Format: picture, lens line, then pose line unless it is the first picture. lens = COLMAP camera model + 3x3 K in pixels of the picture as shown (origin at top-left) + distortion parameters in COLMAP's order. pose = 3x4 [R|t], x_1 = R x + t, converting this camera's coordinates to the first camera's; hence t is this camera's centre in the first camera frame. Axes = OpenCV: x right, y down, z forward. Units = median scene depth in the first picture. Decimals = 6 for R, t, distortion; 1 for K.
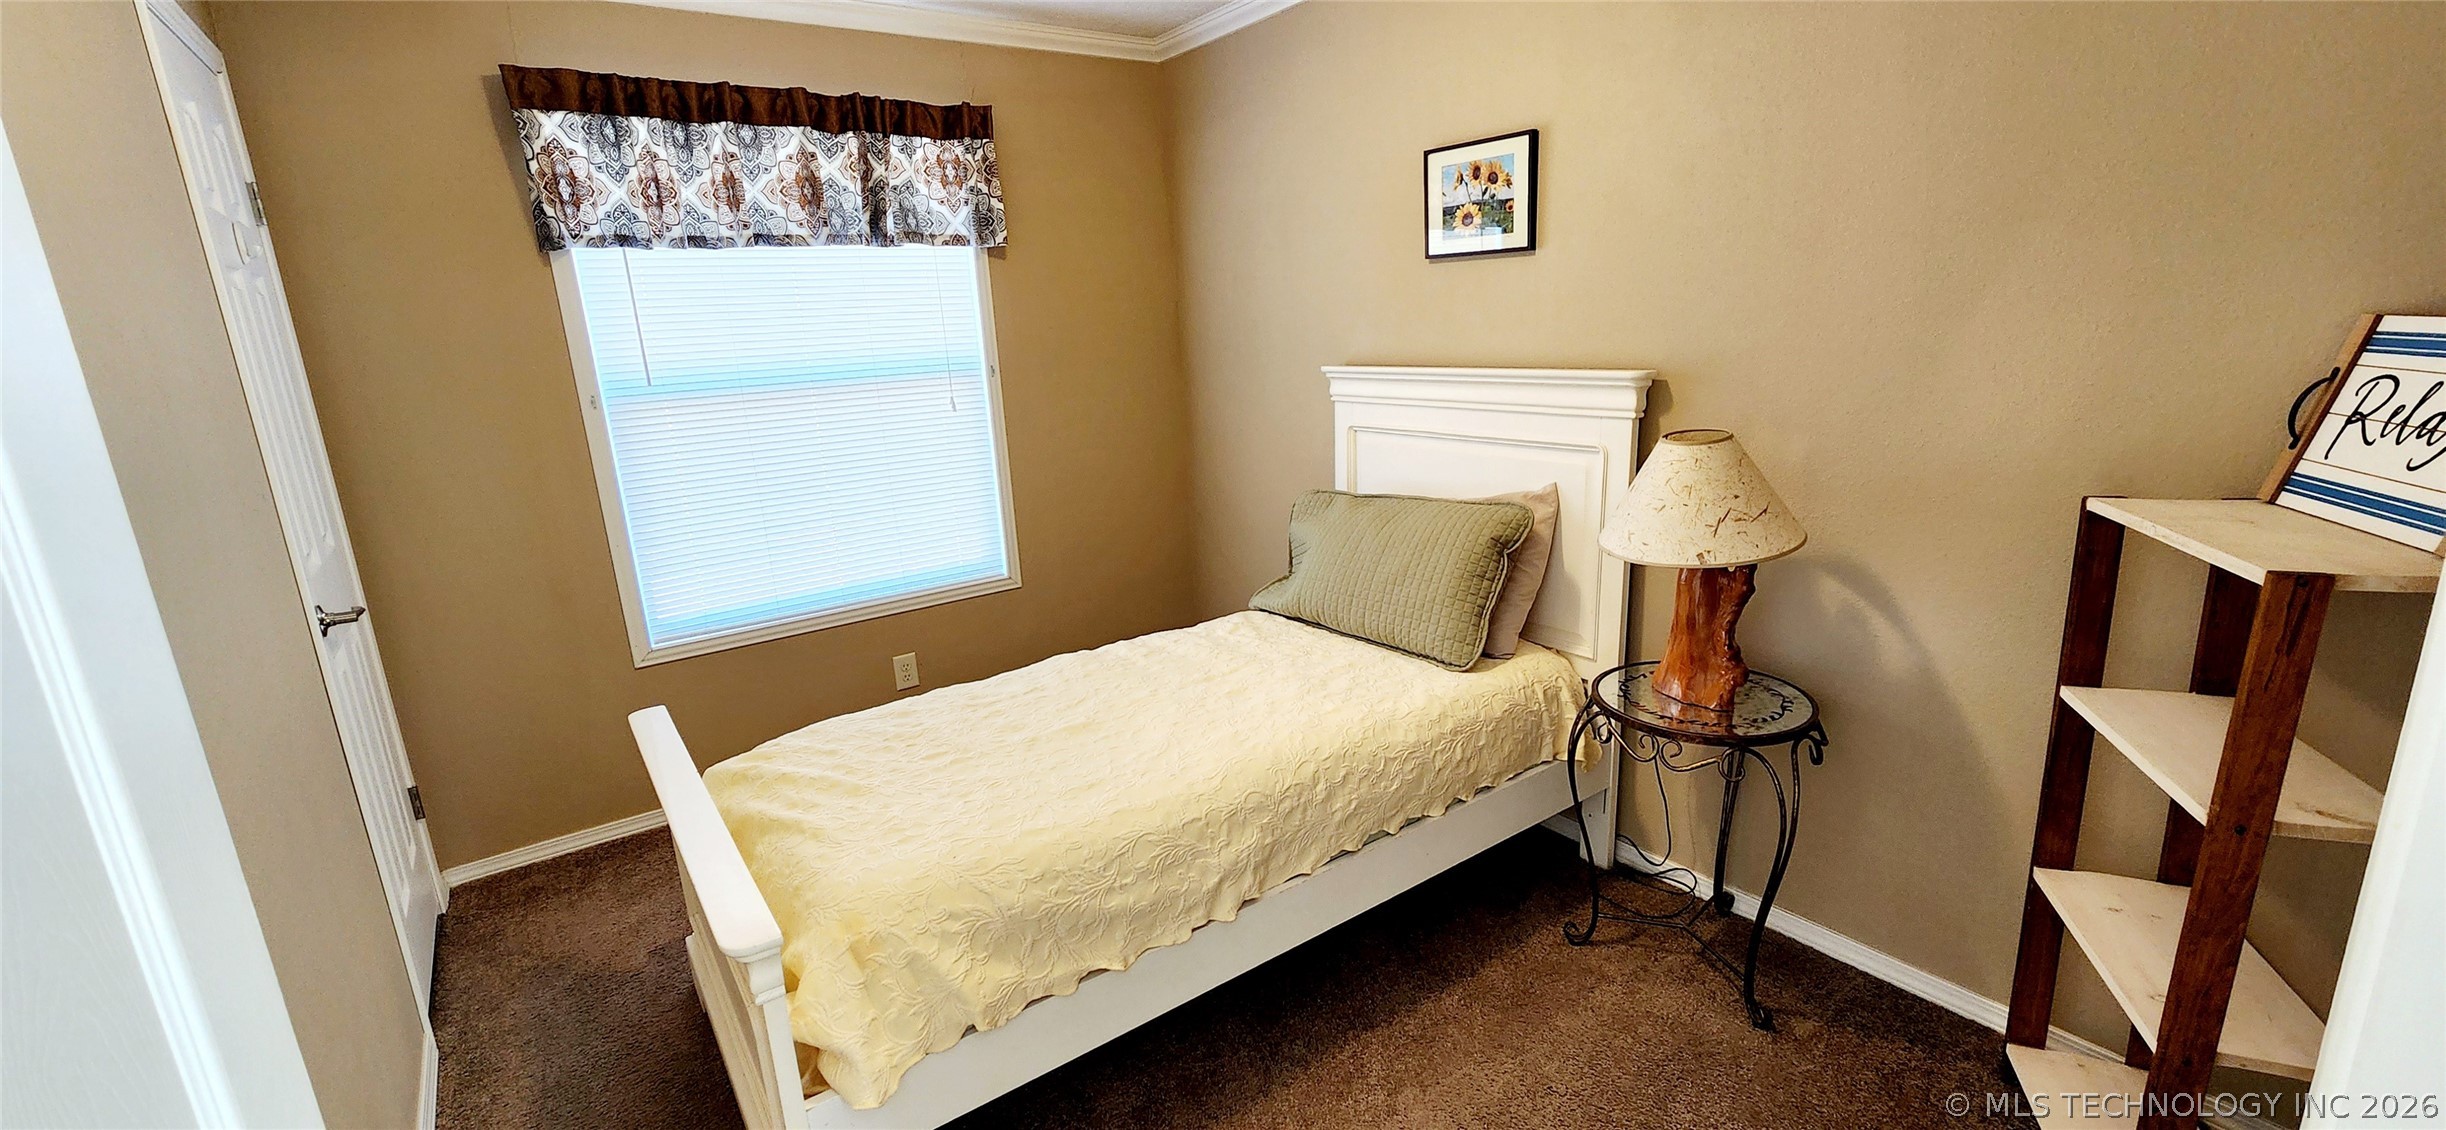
lens RADIAL K [[977.4, 0, 1228.0], [0, 977.4, 560.5], [0, 0, 1]] dist [-0.003434, 0.001385]
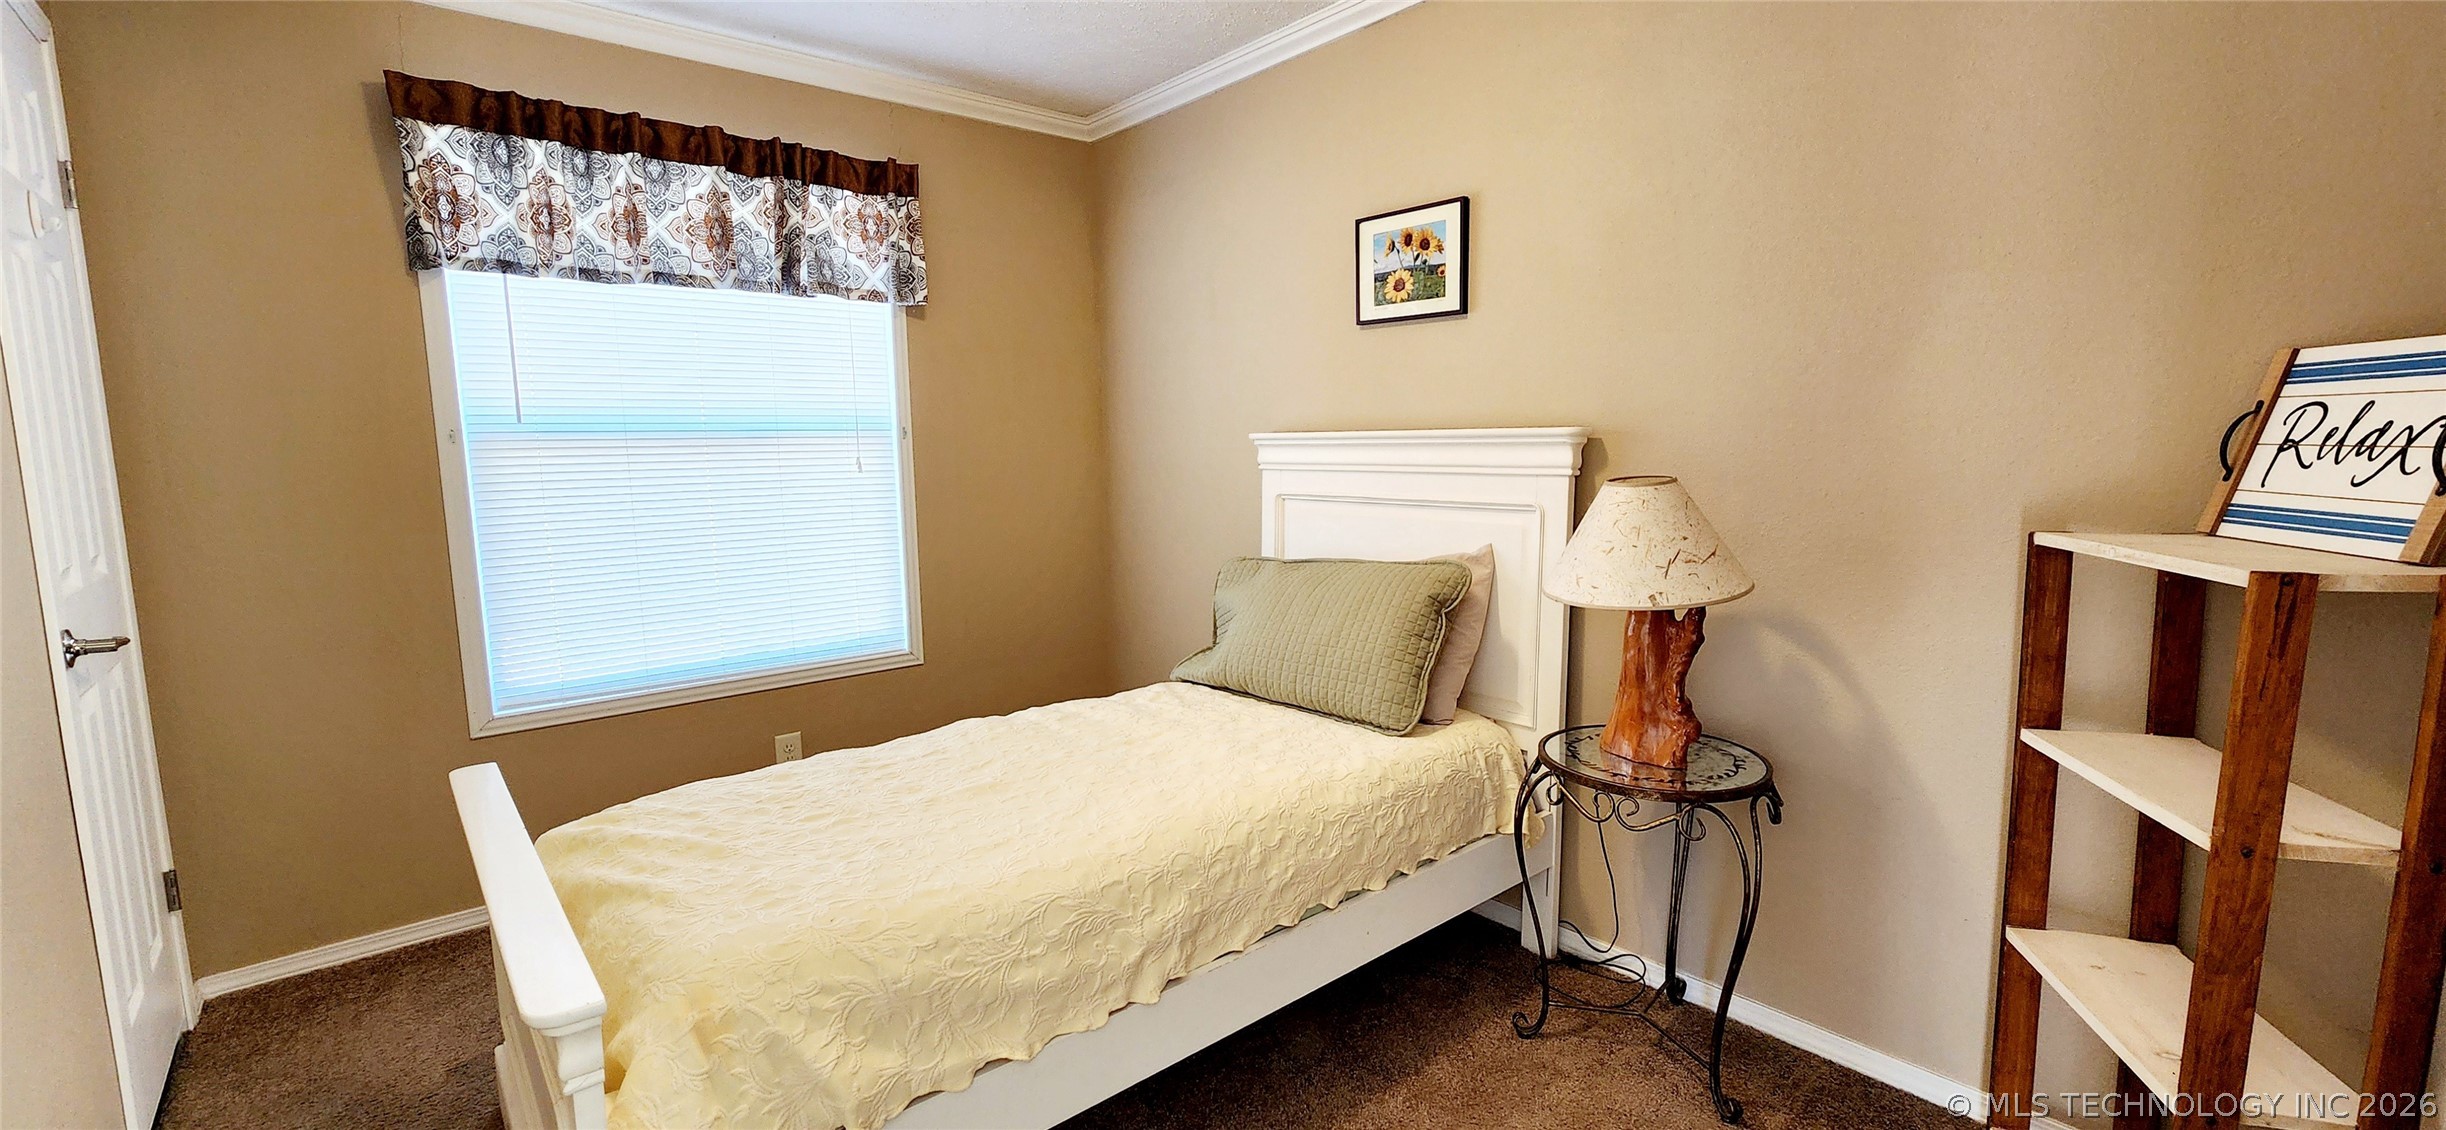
lens RADIAL K [[977.4, 0, 1223.6], [0, 977.4, 563.6], [0, 0, 1]] dist [-0.003434, 0.001385]
pose [[0.995808, 0.025558, 0.087825, -0.017935], [-0.014675, 0.992374, -0.122388, 0.071426], [-0.090283, 0.120586, 0.988589, 0.070224]]
